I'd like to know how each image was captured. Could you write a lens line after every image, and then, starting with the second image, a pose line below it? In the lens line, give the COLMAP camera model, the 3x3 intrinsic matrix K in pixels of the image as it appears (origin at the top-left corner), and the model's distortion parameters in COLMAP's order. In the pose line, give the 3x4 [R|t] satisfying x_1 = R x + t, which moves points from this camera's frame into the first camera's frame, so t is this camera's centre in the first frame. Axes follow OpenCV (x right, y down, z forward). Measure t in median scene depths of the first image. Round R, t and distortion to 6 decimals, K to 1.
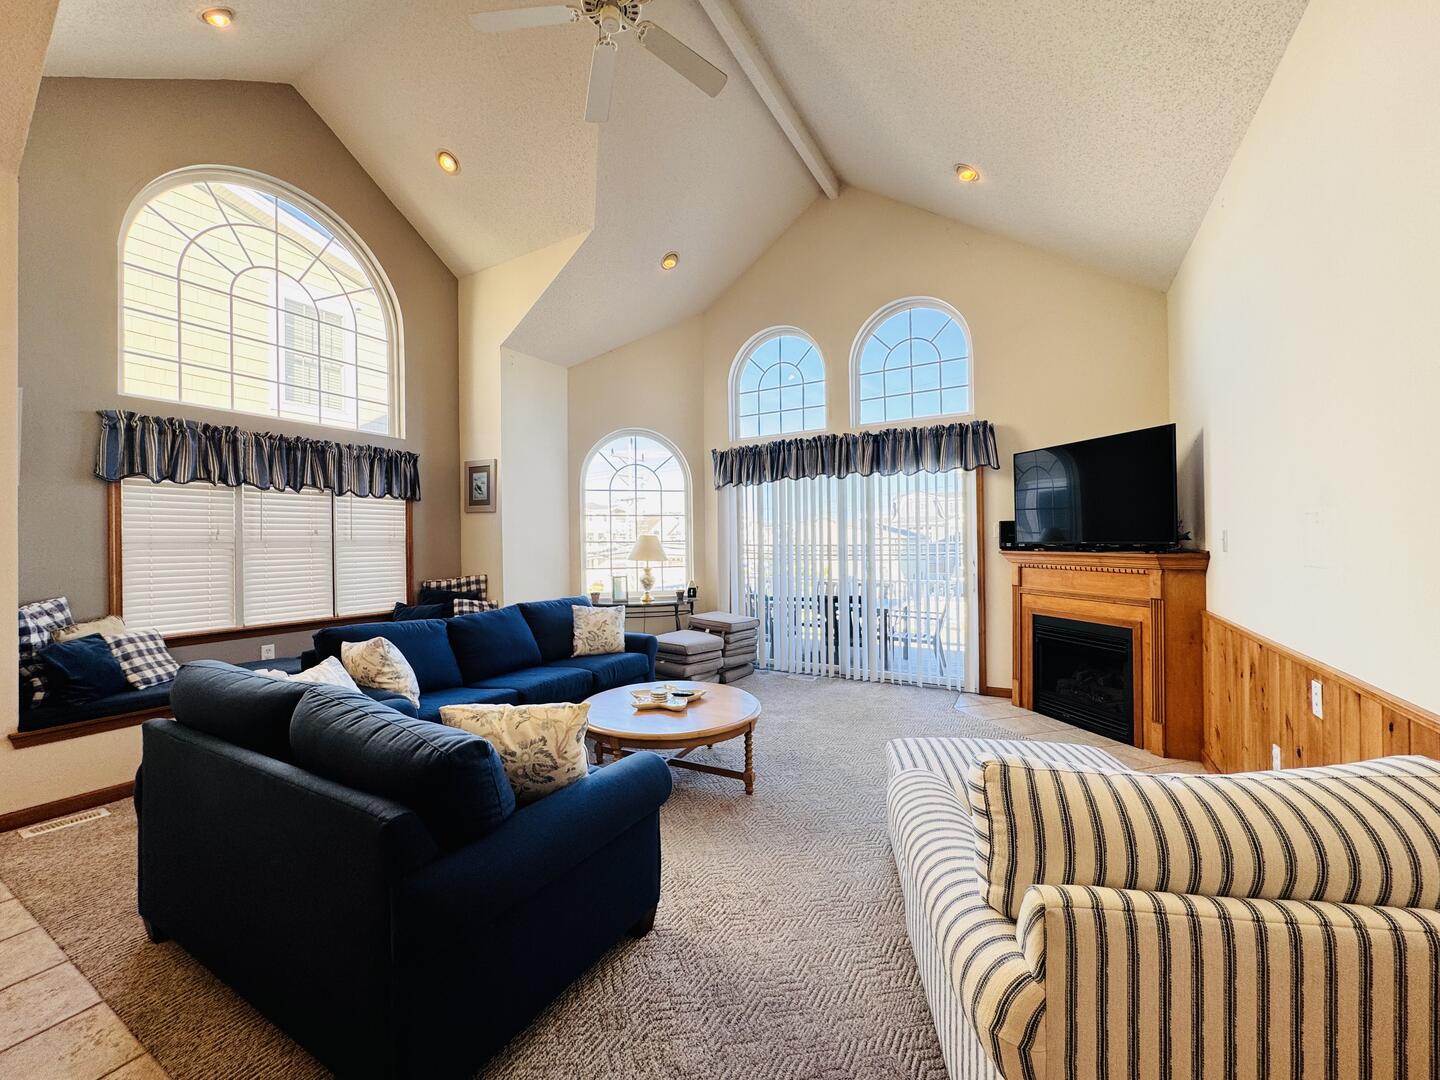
lens RADIAL K [[570.2, 0, 718.9], [0, 570.2, 540.4], [0, 0, 1]] dist [-0.004640, 0.000133]
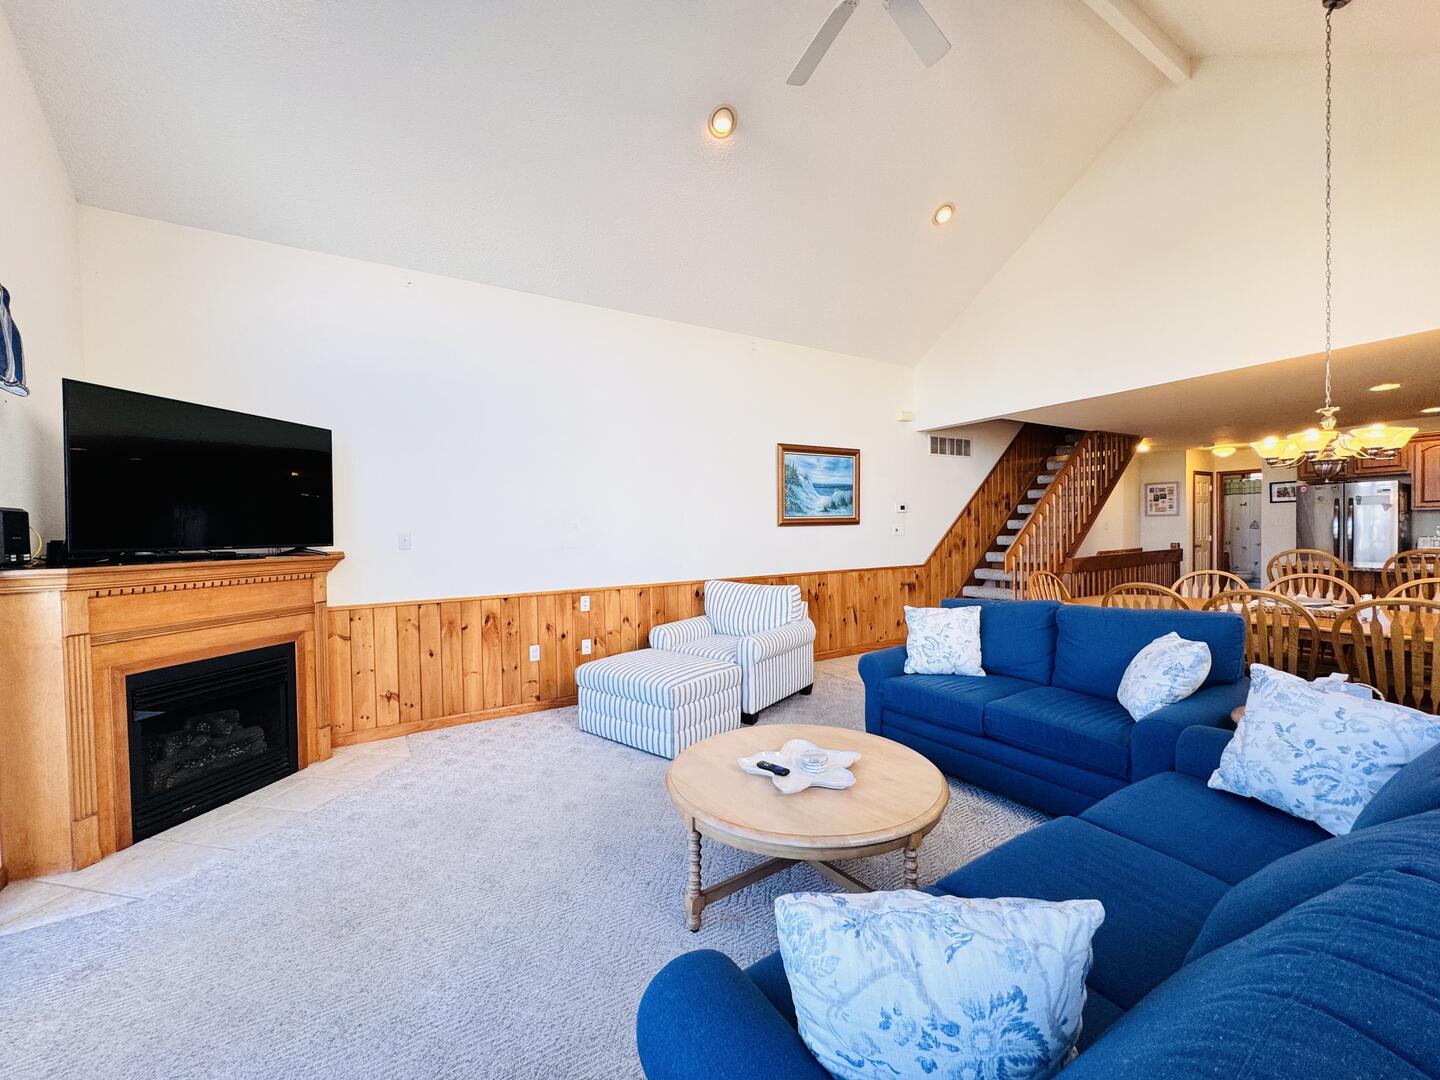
lens RADIAL K [[570.2, 0, 719.3], [0, 570.2, 541.3], [0, 0, 1]] dist [-0.004640, 0.000133]
pose [[-0.880440, 0.021793, 0.473657, -0.287708], [0.029056, 0.999546, 0.008020, 0.009749], [-0.473267, 0.020824, -0.880673, 1.439741]]
